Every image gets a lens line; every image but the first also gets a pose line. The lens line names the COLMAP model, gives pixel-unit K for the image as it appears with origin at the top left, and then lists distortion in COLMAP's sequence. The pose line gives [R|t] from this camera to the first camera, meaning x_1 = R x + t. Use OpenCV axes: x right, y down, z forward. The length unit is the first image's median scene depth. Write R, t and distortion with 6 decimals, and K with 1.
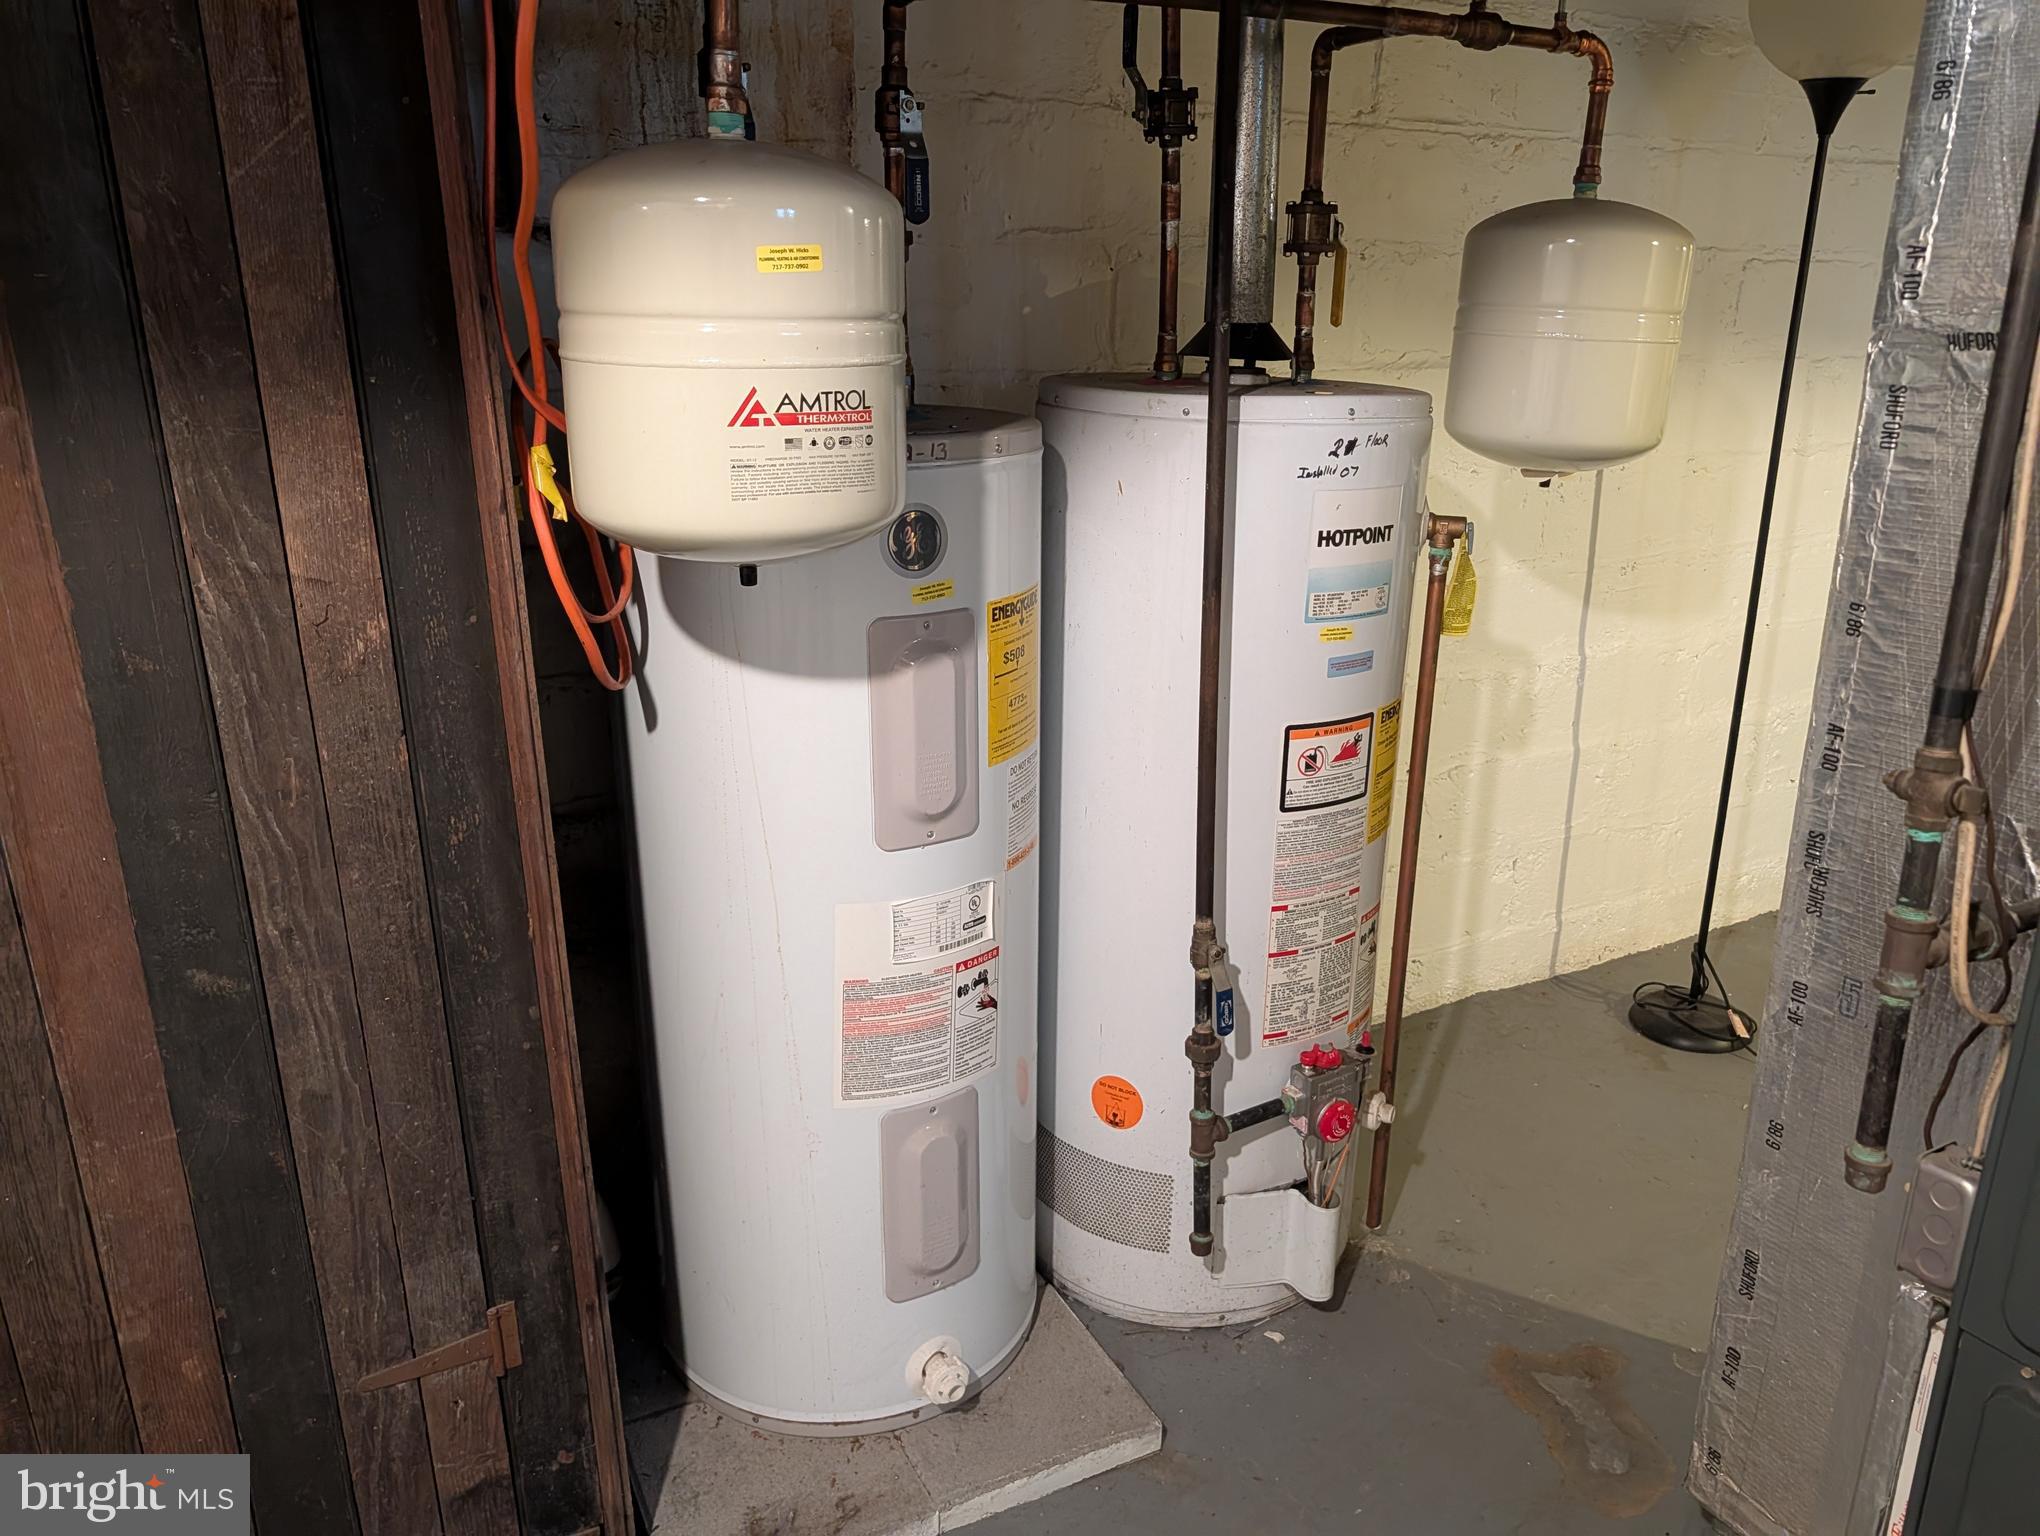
lens RADIAL K [[1485.3, 0, 1020.7], [0, 1485.3, 778.5], [0, 0, 1]] dist [0.012661, -0.010108]
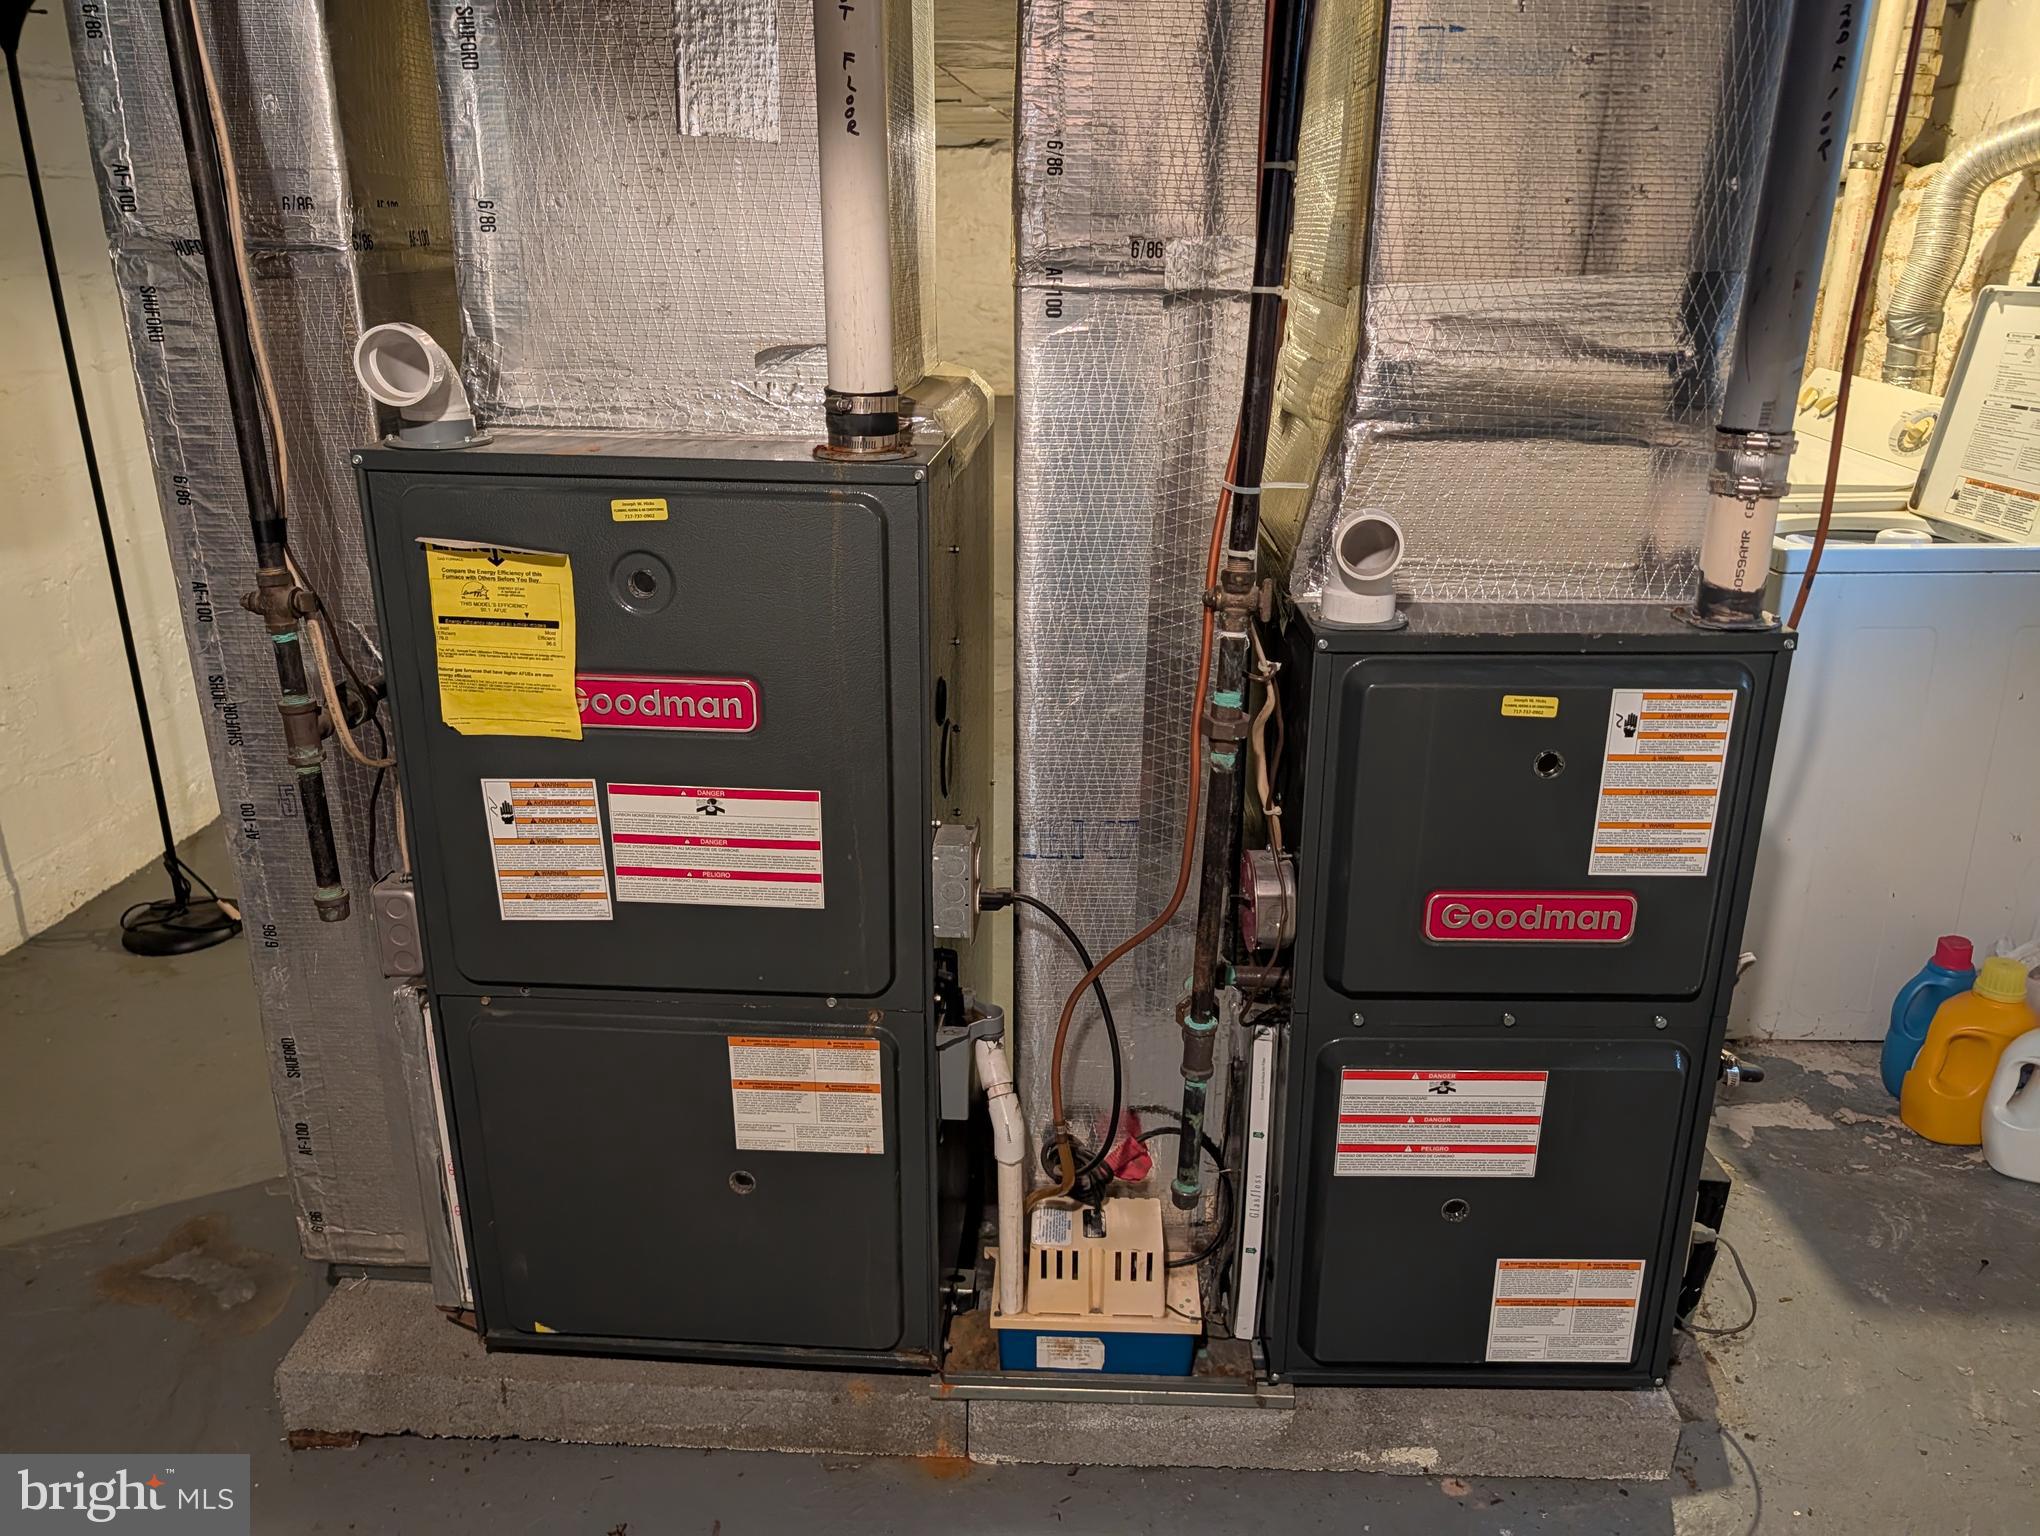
lens RADIAL K [[1485.3, 0, 1025.9], [0, 1485.3, 767.0], [0, 0, 1]] dist [0.012661, -0.010108]
pose [[0.530508, -0.282033, 0.799386, -0.087094], [0.249286, 0.953236, 0.170876, 0.068001], [-0.810196, 0.108625, 0.576006, -0.192352]]
